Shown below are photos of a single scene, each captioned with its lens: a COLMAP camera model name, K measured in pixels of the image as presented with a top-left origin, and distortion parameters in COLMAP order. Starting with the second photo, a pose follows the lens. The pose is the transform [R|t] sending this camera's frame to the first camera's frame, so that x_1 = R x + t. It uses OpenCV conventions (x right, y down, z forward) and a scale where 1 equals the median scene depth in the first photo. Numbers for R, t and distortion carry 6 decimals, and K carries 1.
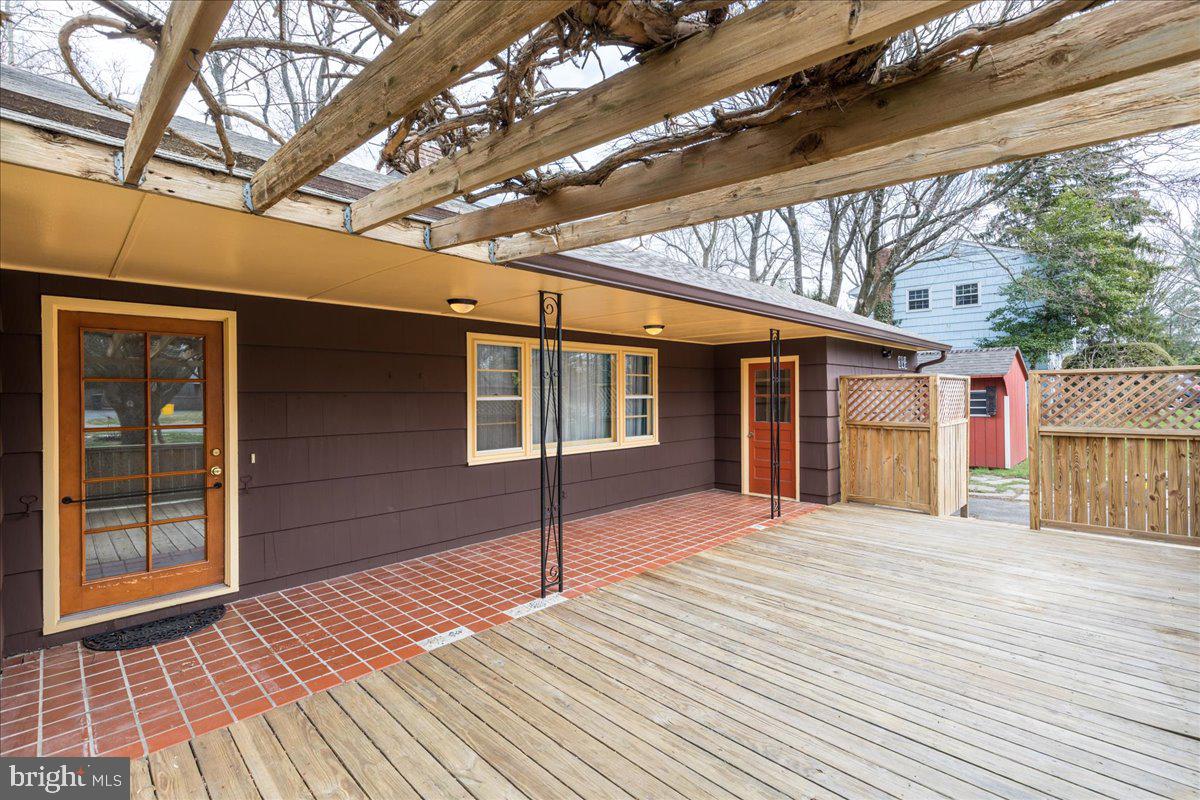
lens RADIAL K [[538.7, 0, 596.5], [0, 538.7, 394.5], [0, 0, 1]] dist [0.002599, 0.000379]
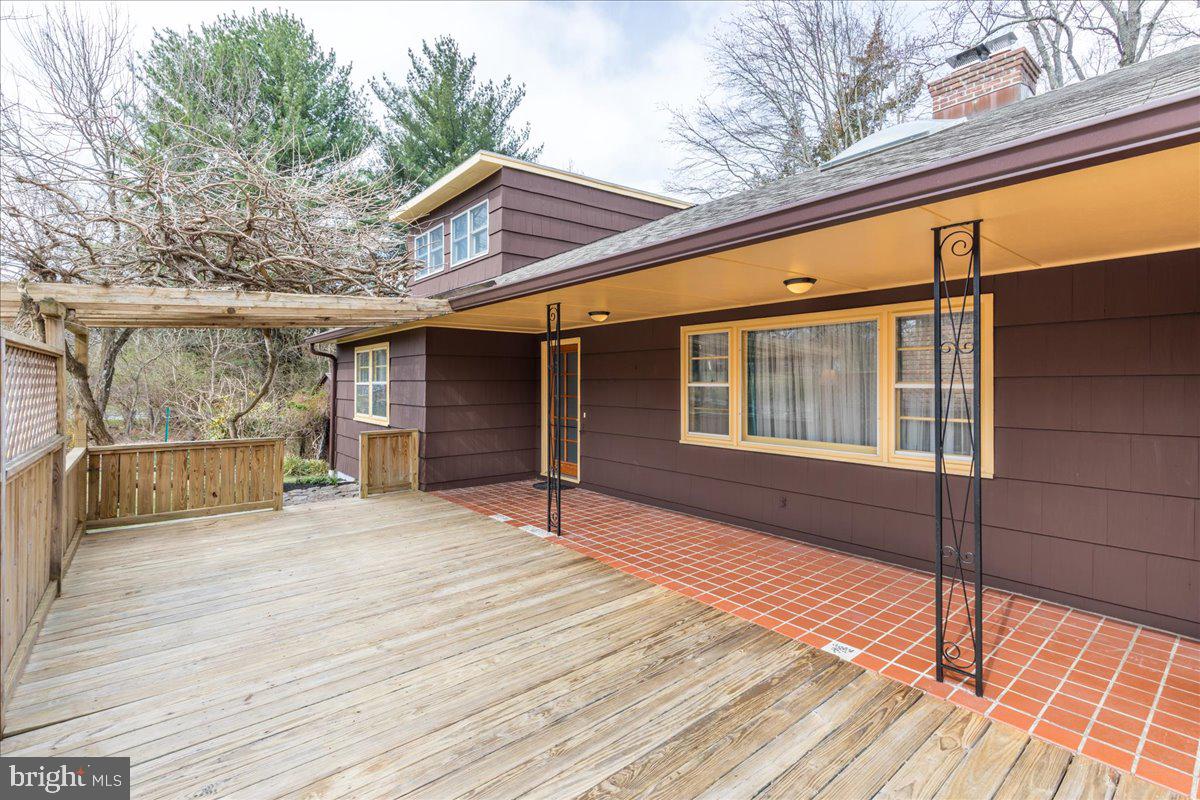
lens RADIAL K [[538.7, 0, 596.5], [0, 538.7, 394.5], [0, 0, 1]] dist [0.002599, 0.000379]
pose [[-0.100344, 0.028952, -0.994531, 0.923070], [0.003630, 0.999581, 0.028732, -0.005340], [0.994946, -0.000727, -0.100407, 0.942574]]
